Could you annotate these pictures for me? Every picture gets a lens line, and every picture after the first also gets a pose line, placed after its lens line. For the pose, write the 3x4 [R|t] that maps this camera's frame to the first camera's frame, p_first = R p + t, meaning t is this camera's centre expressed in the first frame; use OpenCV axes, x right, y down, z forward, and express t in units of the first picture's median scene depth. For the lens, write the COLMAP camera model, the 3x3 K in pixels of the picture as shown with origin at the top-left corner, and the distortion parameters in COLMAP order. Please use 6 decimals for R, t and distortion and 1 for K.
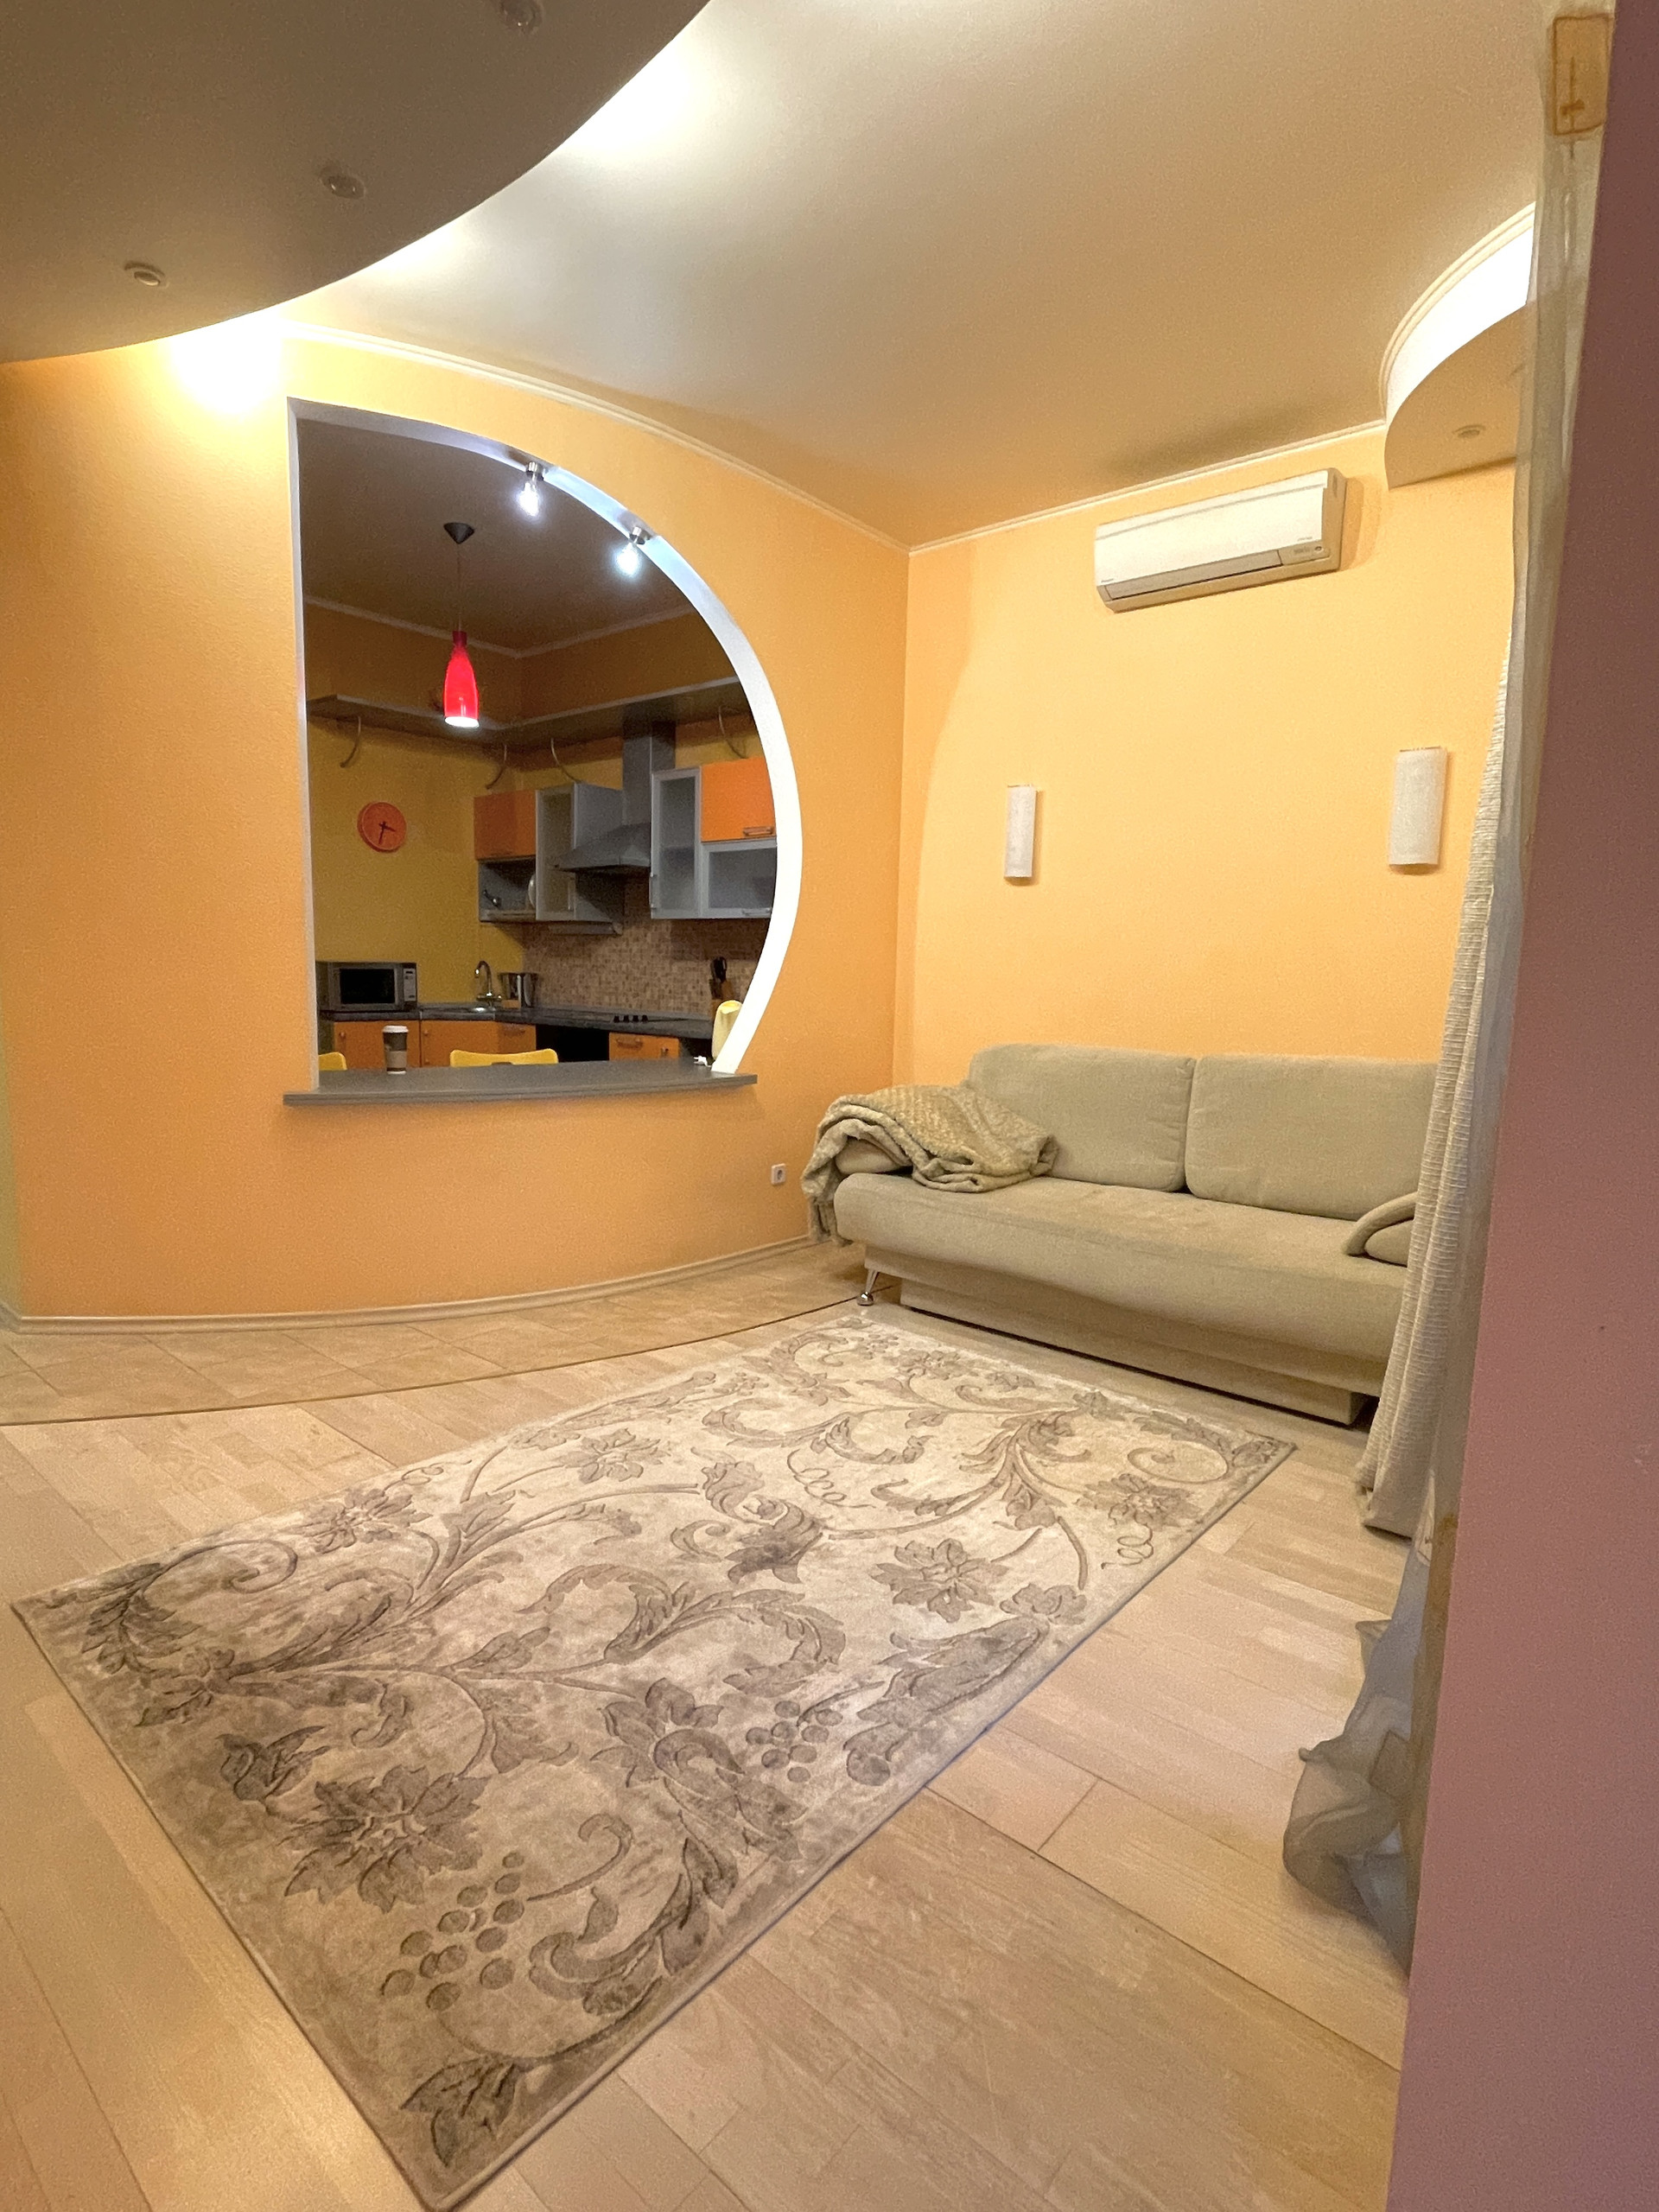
lens RADIAL K [[1101.2, 0, 819.5], [0, 1101.2, 1106.0], [0, 0, 1]] dist [0.001774, -0.000118]
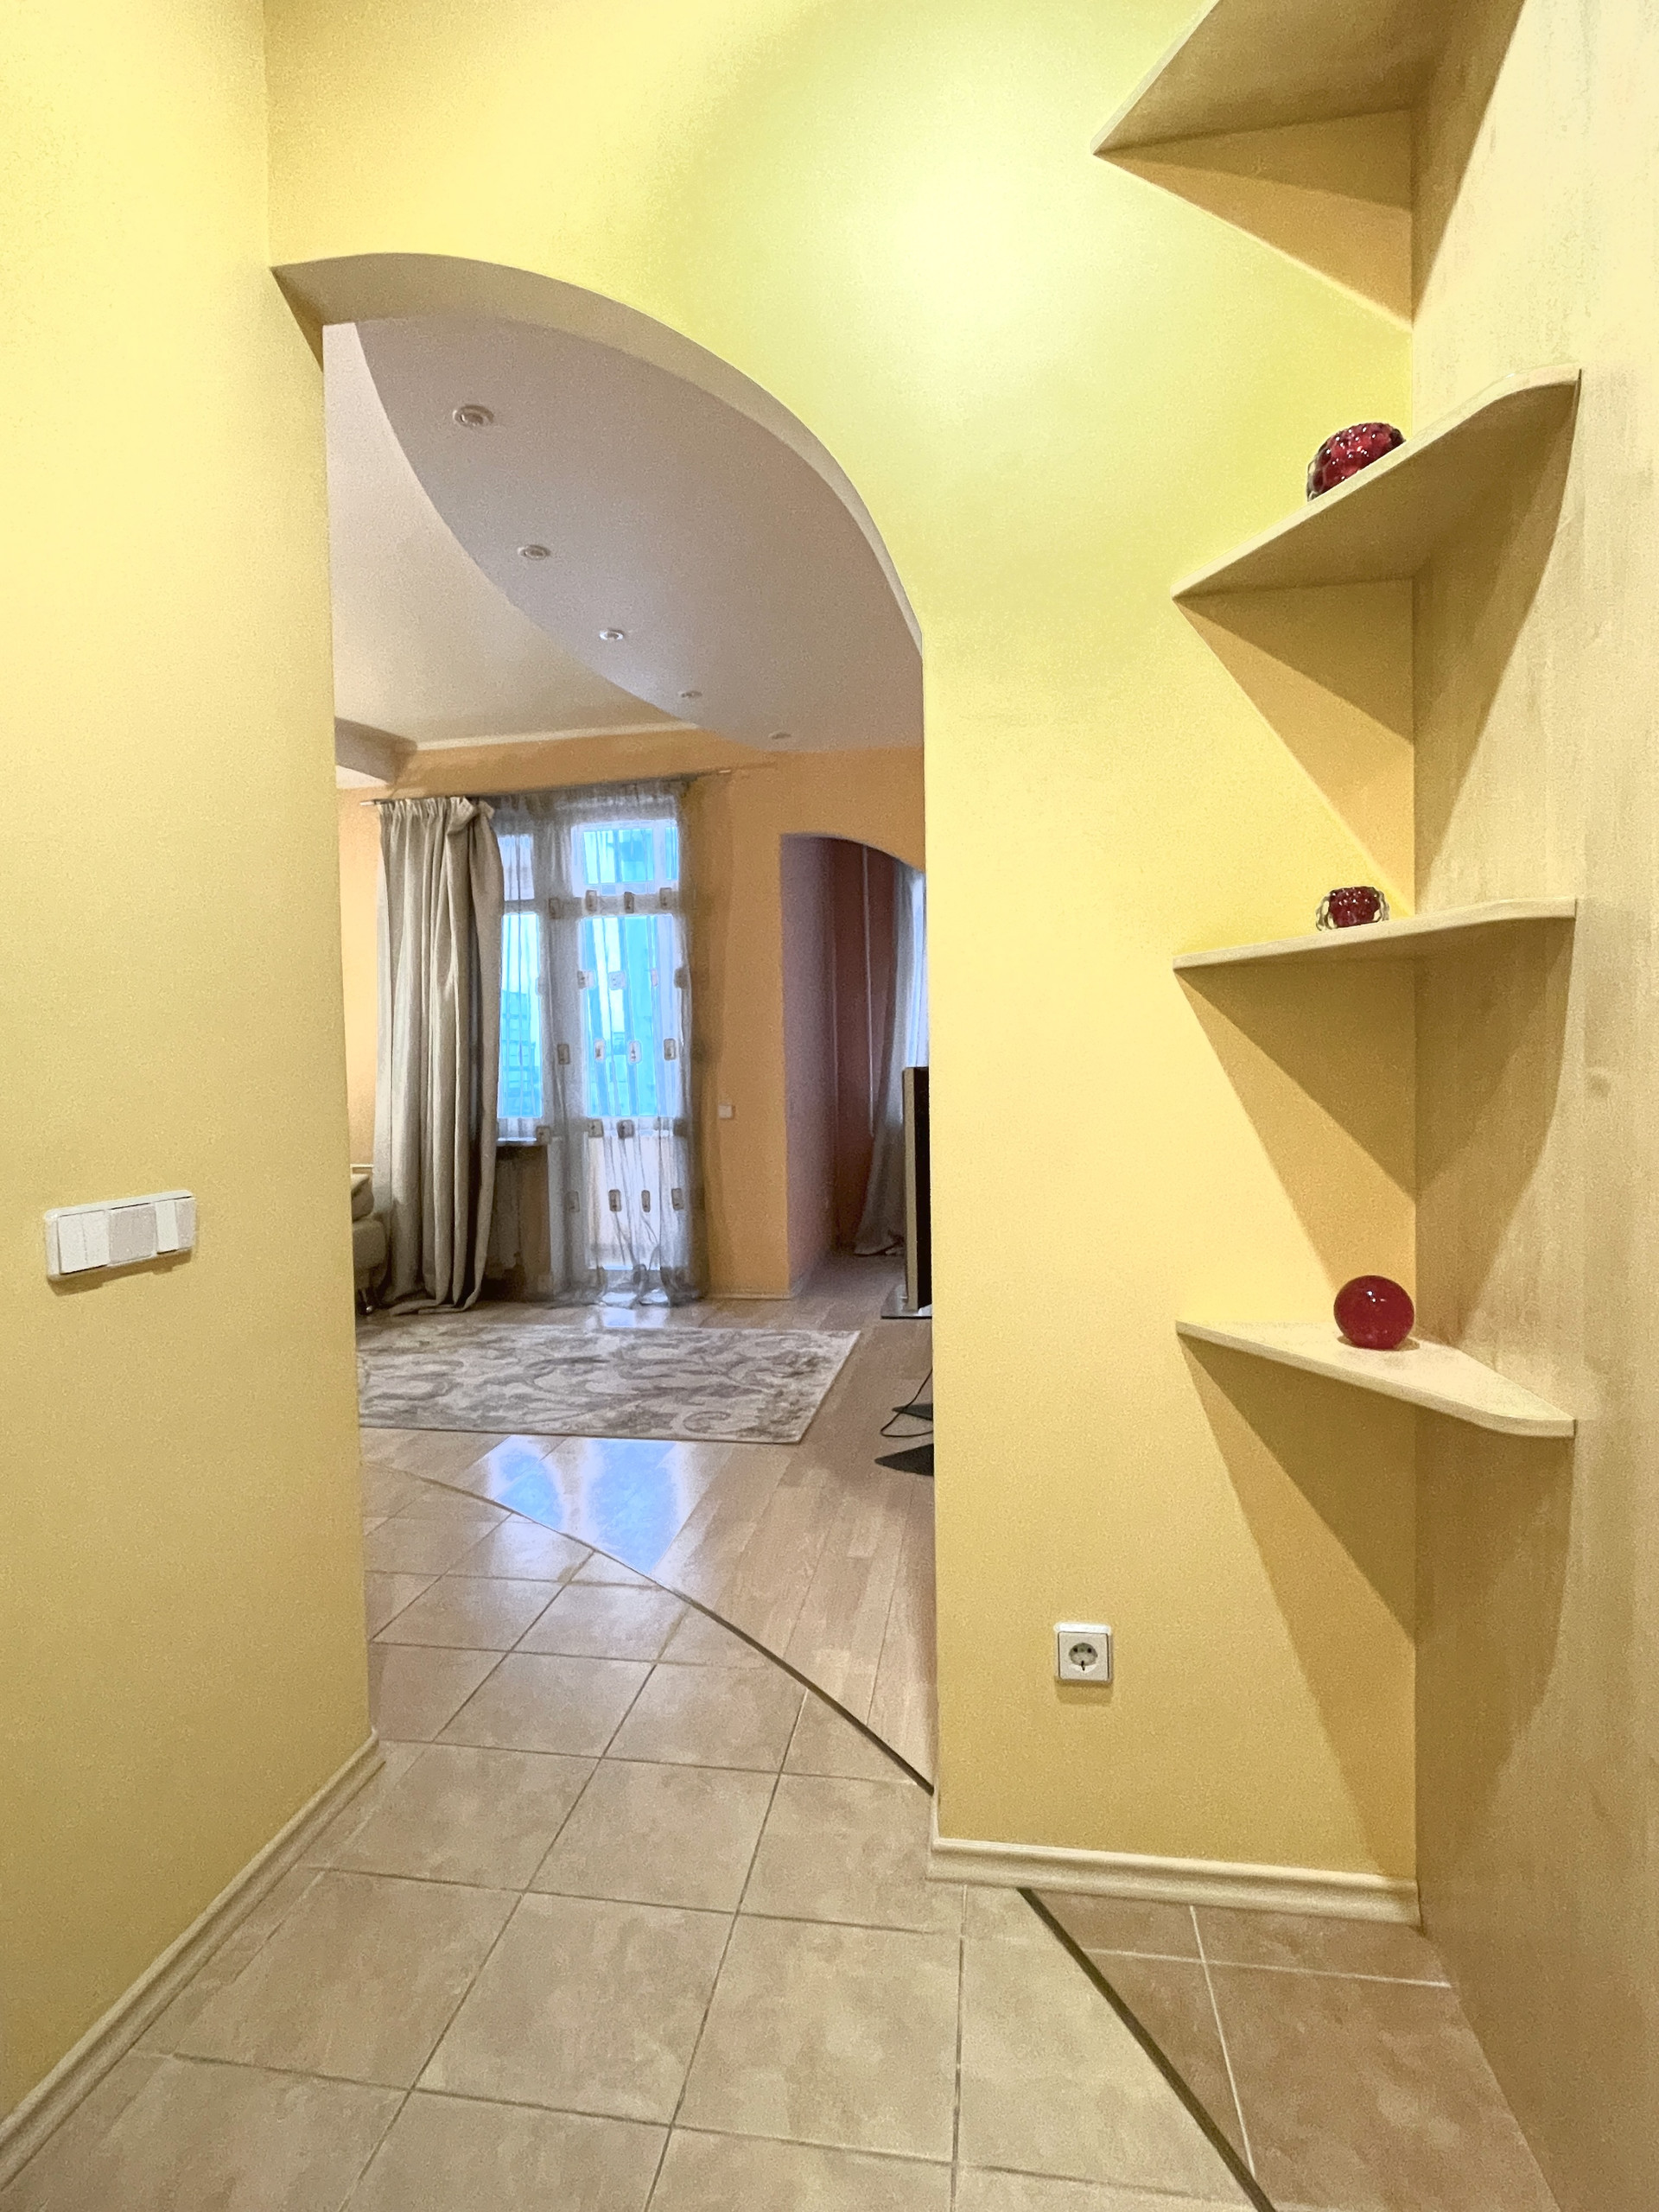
lens RADIAL K [[1101.2, 0, 819.5], [0, 1101.2, 1106.0], [0, 0, 1]] dist [0.001774, -0.000118]
pose [[-0.525570, -0.036783, 0.849955, -1.586026], [0.111210, 0.987522, 0.111503, -0.188275], [-0.843451, 0.153126, -0.514921, 1.280088]]
